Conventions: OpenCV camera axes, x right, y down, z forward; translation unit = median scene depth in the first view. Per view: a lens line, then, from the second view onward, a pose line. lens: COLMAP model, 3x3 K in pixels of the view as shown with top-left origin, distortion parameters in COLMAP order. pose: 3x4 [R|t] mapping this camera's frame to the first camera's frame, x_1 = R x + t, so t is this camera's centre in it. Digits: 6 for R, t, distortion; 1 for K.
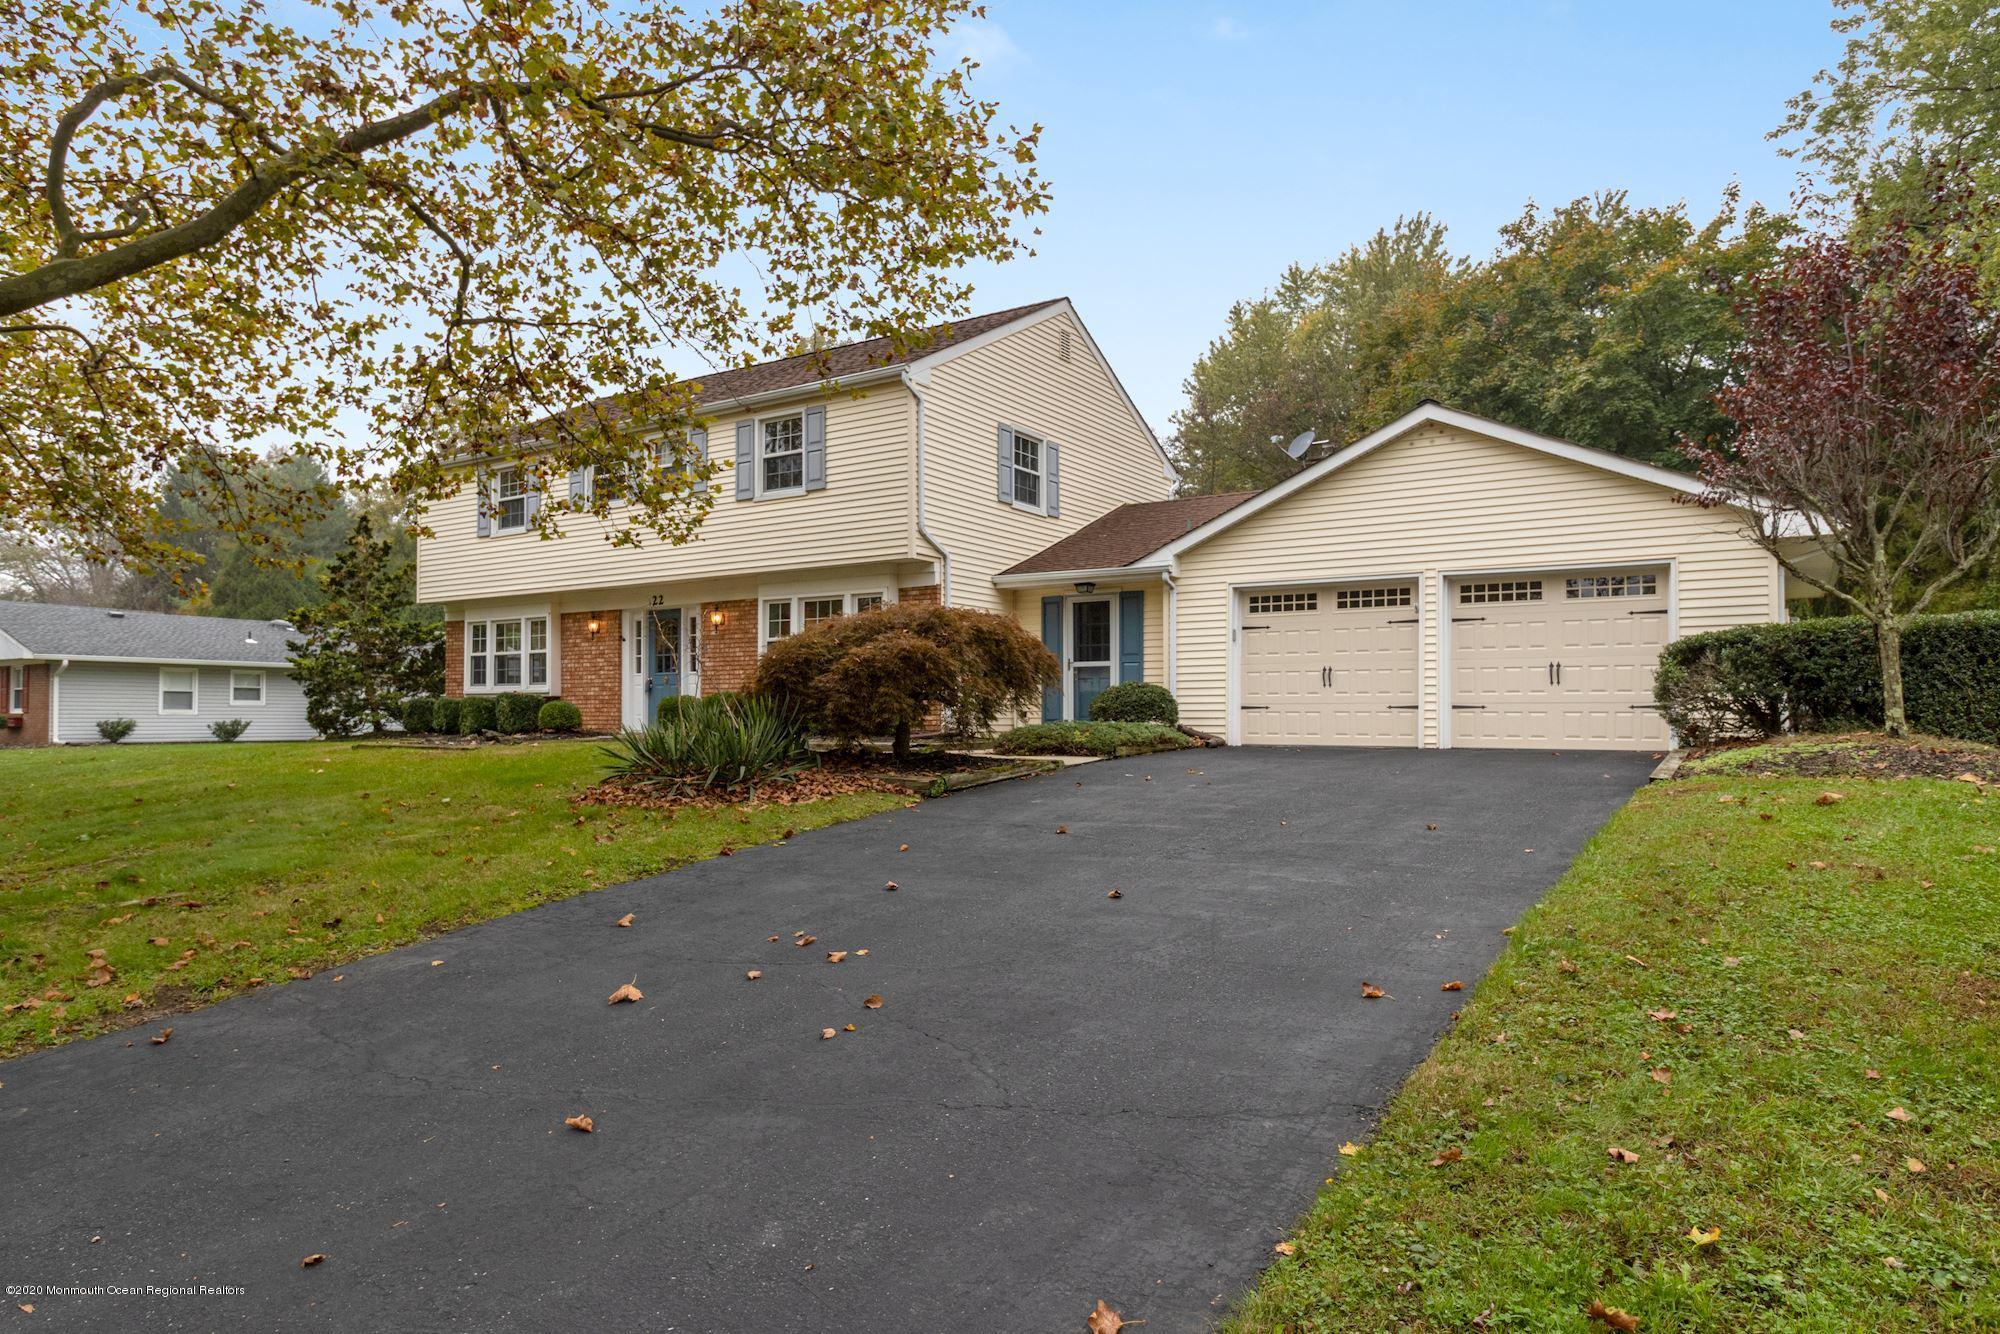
lens RADIAL K [[1204.0, 0, 1071.5], [0, 1204.0, 672.6], [0, 0, 1]] dist [-0.003086, 0.000076]
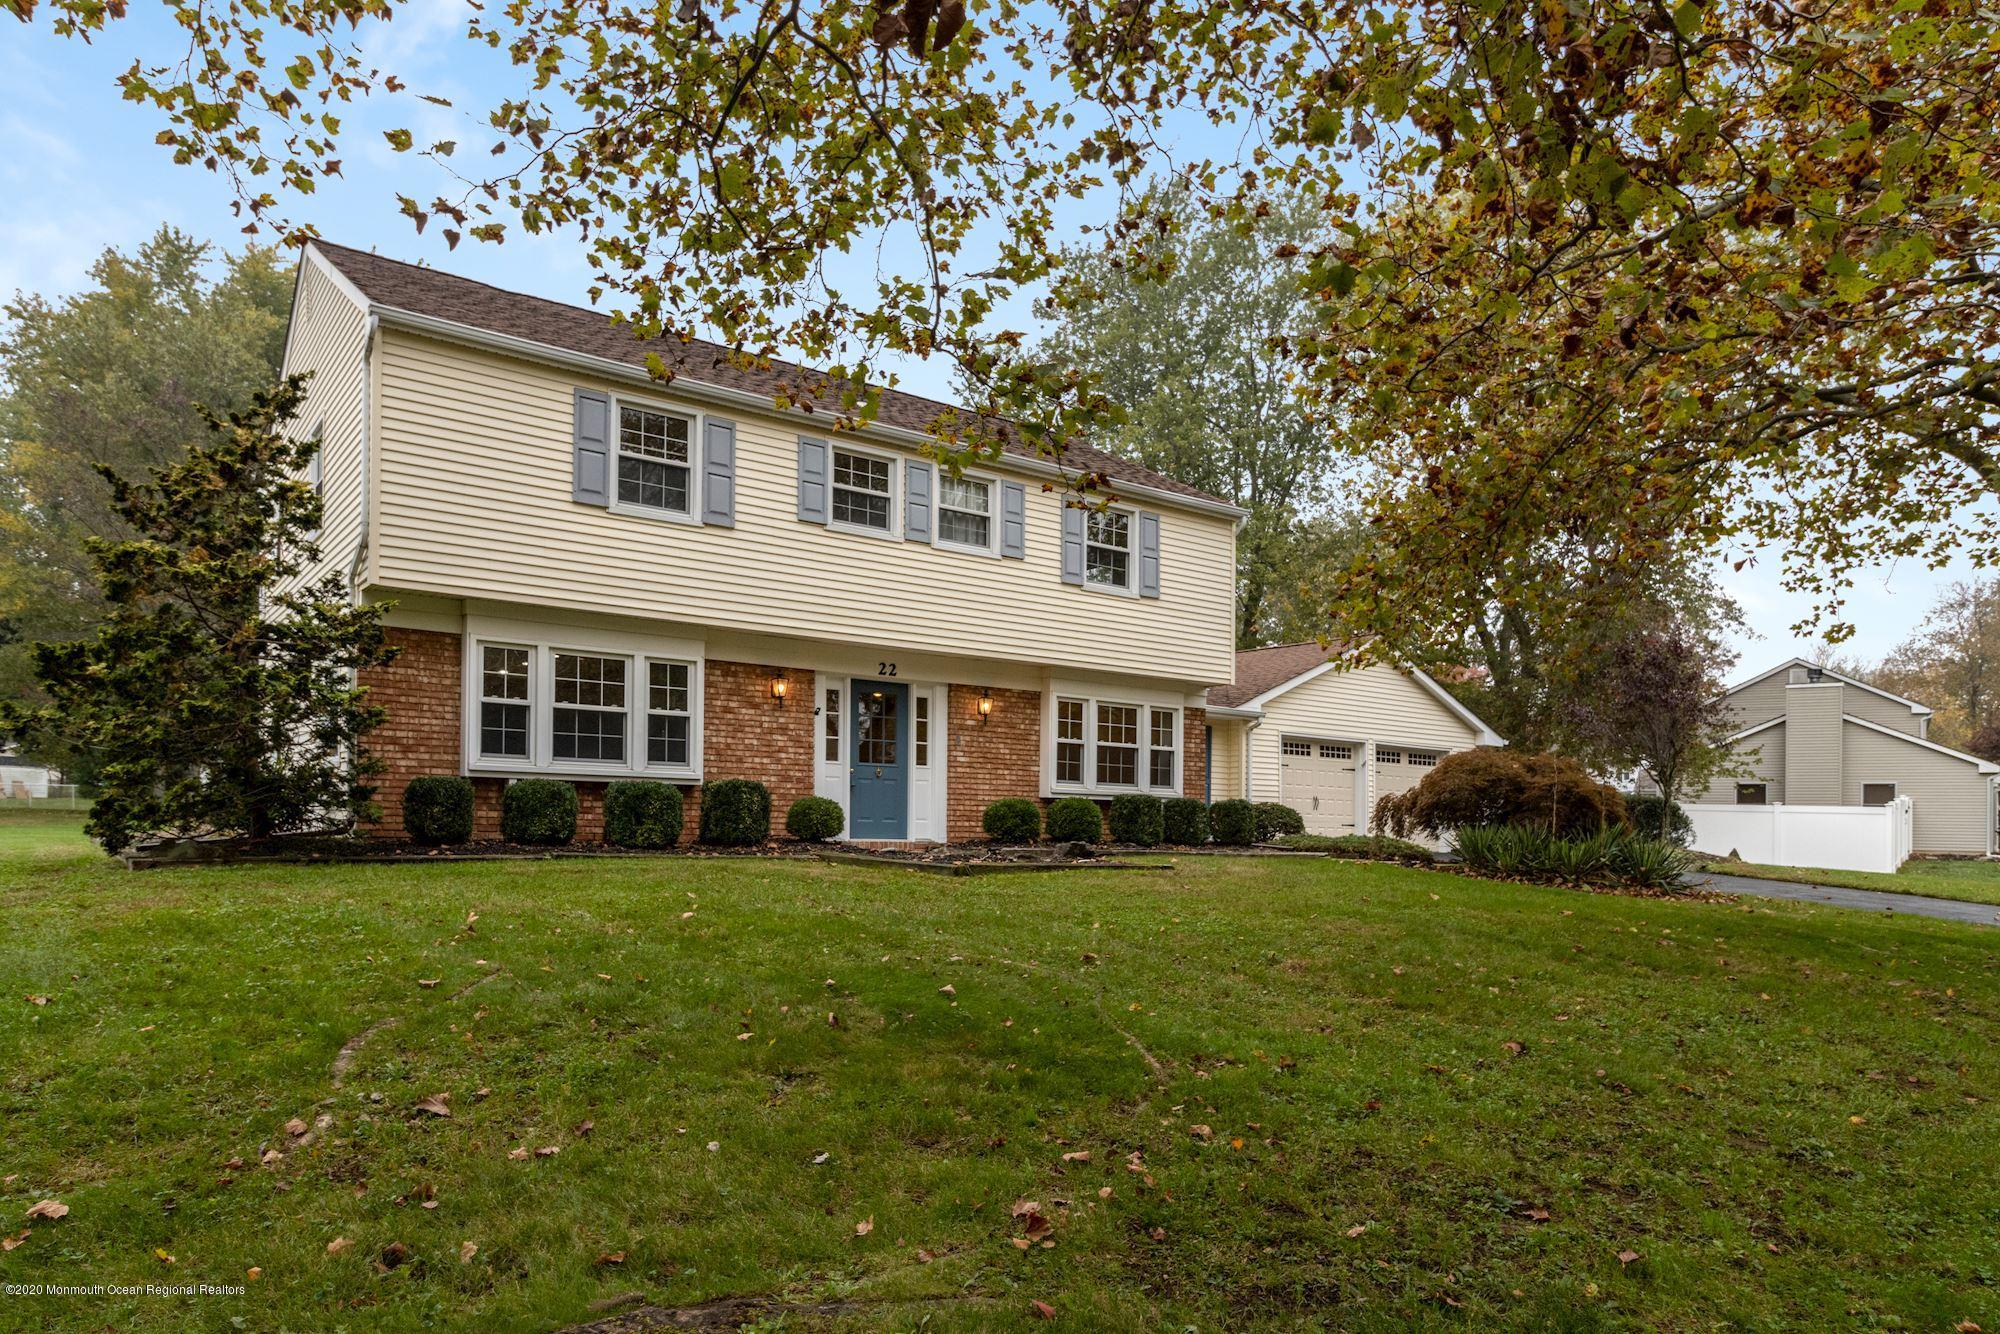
lens RADIAL K [[1307.0, 0, 1000.0], [0, 1307.0, 667.0], [0, 0, 1]] dist [0.001086, 0.000497]
pose [[0.350415, 0.123513, 0.928415, -1.229829], [-0.051172, 0.992311, -0.112699, 0.032089], [-0.935196, -0.008017, 0.354040, 0.721896]]
